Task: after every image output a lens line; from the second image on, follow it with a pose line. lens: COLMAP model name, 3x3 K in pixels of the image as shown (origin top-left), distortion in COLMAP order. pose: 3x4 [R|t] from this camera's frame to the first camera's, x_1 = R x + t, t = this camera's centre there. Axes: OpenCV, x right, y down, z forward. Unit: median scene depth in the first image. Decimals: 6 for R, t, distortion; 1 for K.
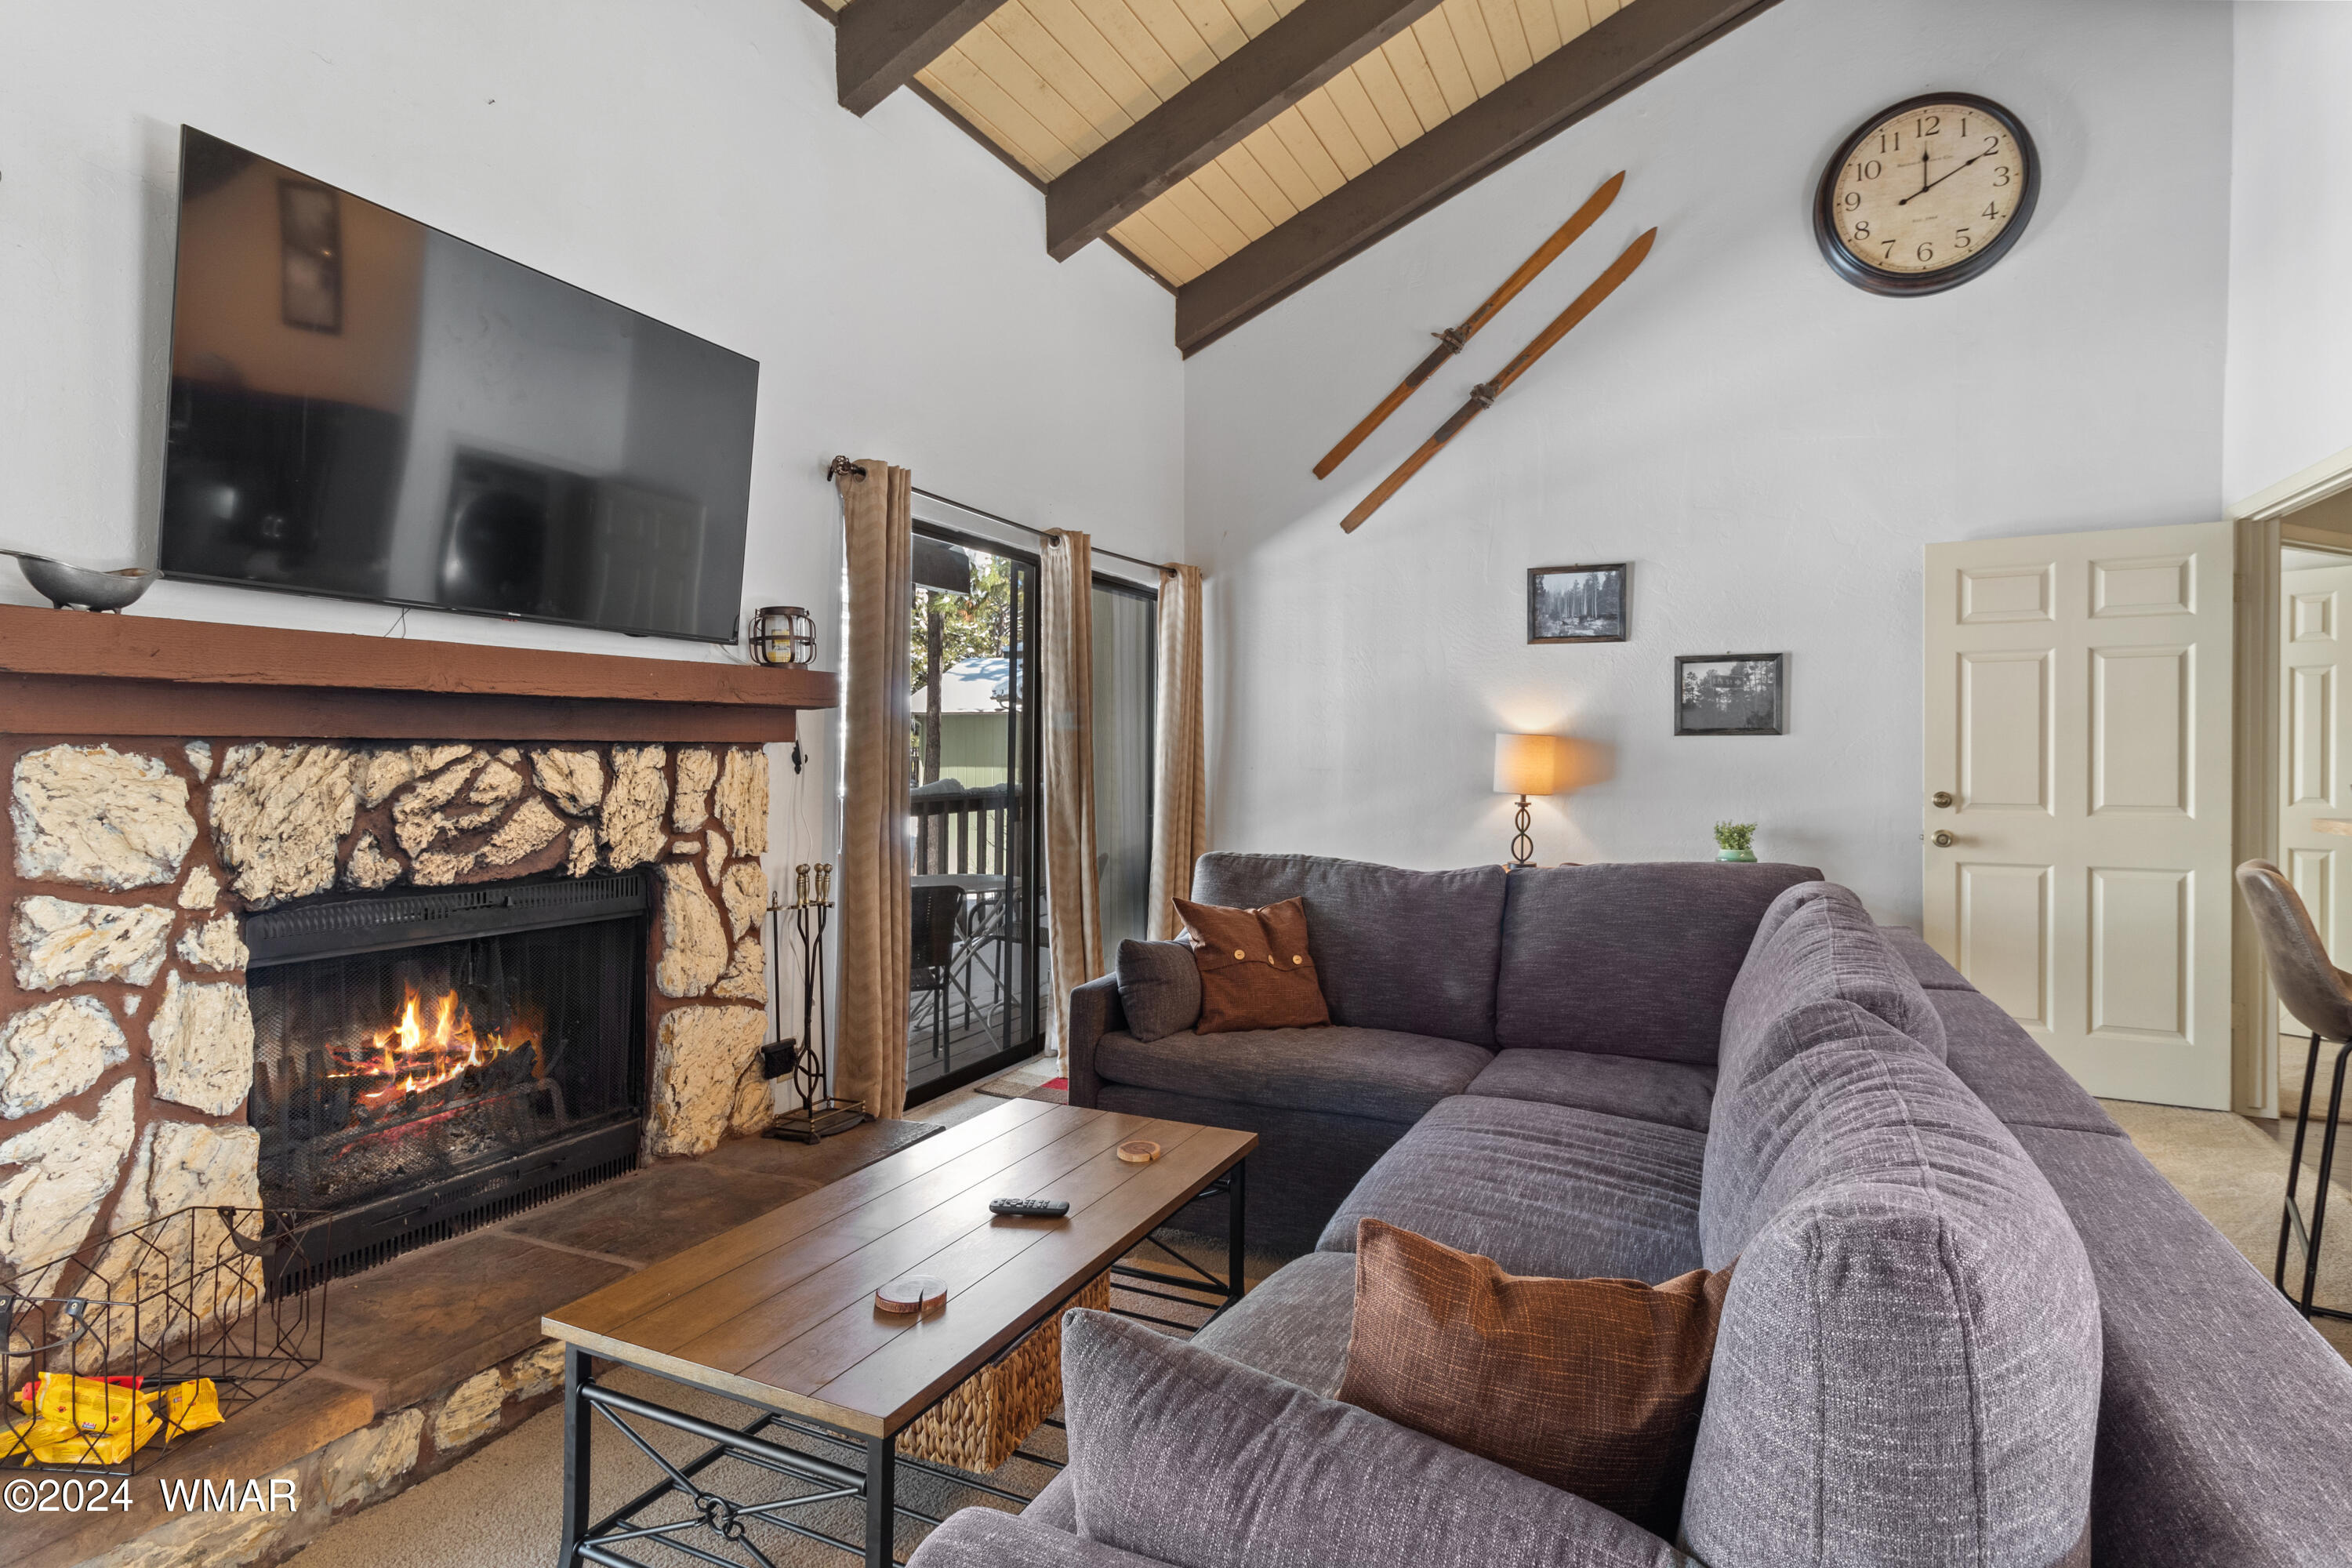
lens RADIAL K [[1209.6, 0, 1209.6], [0, 1209.6, 757.3], [0, 0, 1]] dist [0.004544, -0.000566]
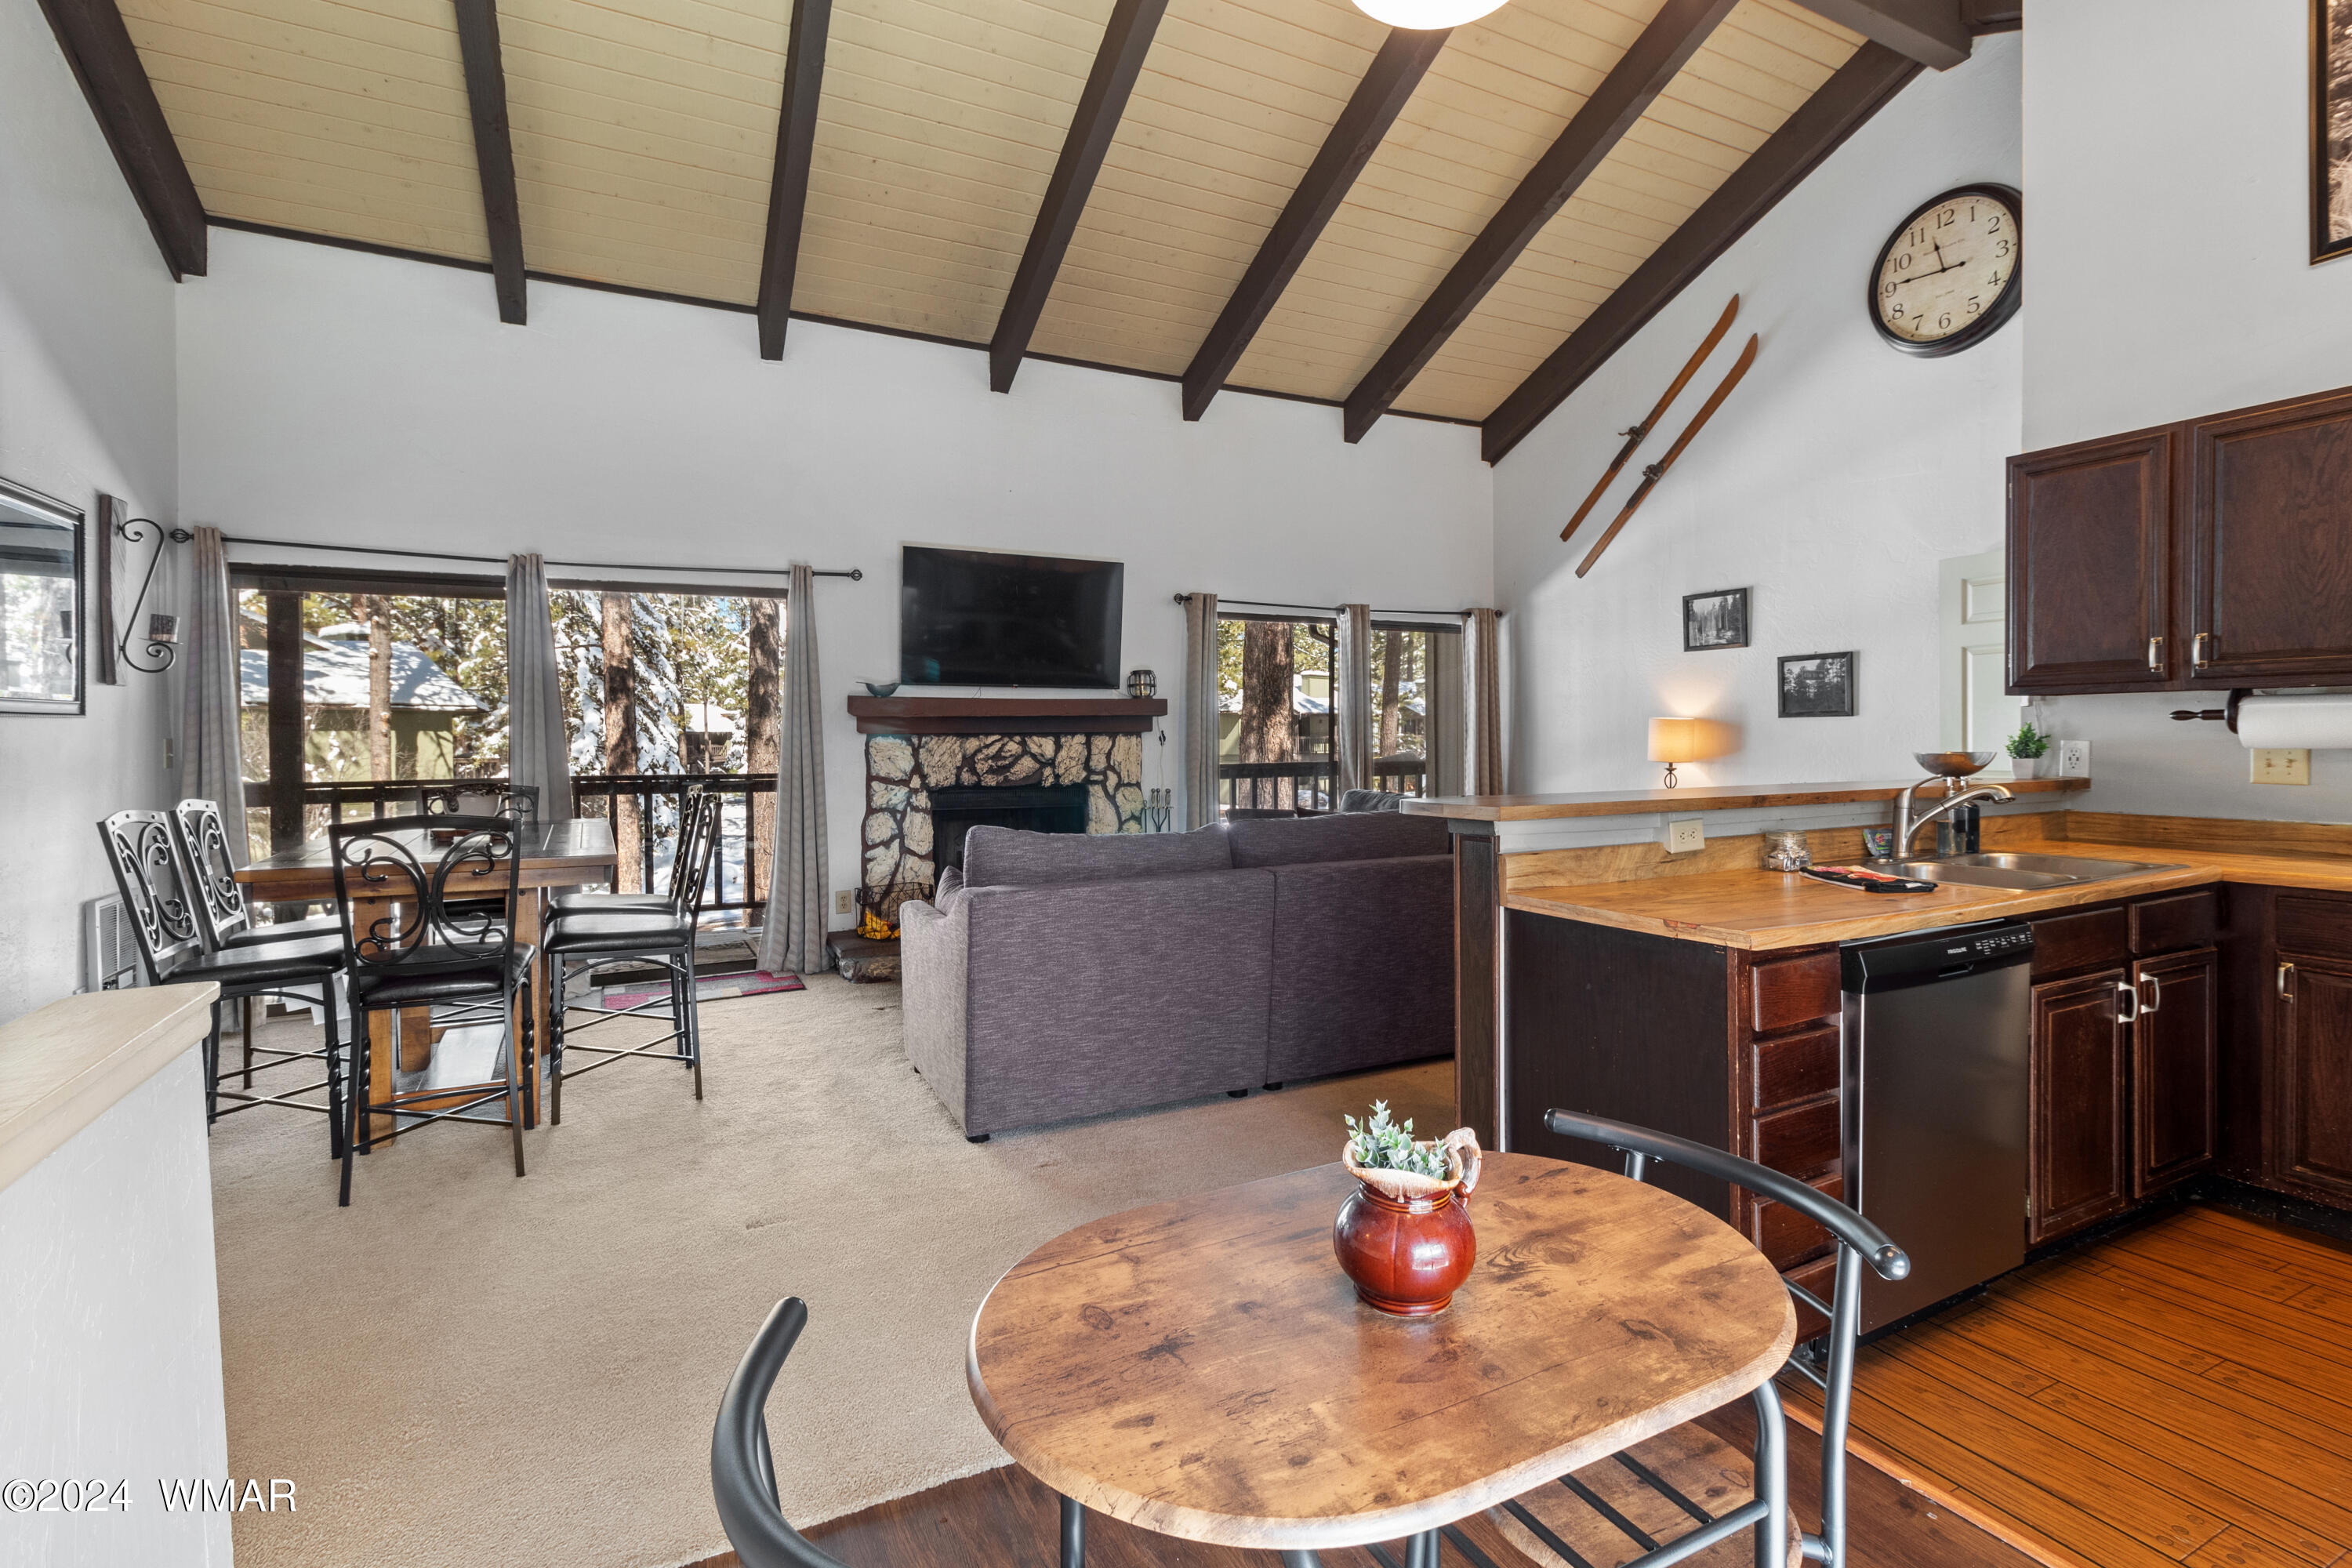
lens RADIAL K [[1091.1, 0, 1209.1], [0, 1091.1, 758.0], [0, 0, 1]] dist [0.000471, 0.000440]
pose [[0.783838, 0.003987, -0.620953, 0.933381], [0.007069, 0.999857, 0.015343, 0.005488], [0.620925, -0.016416, 0.783698, -0.454815]]
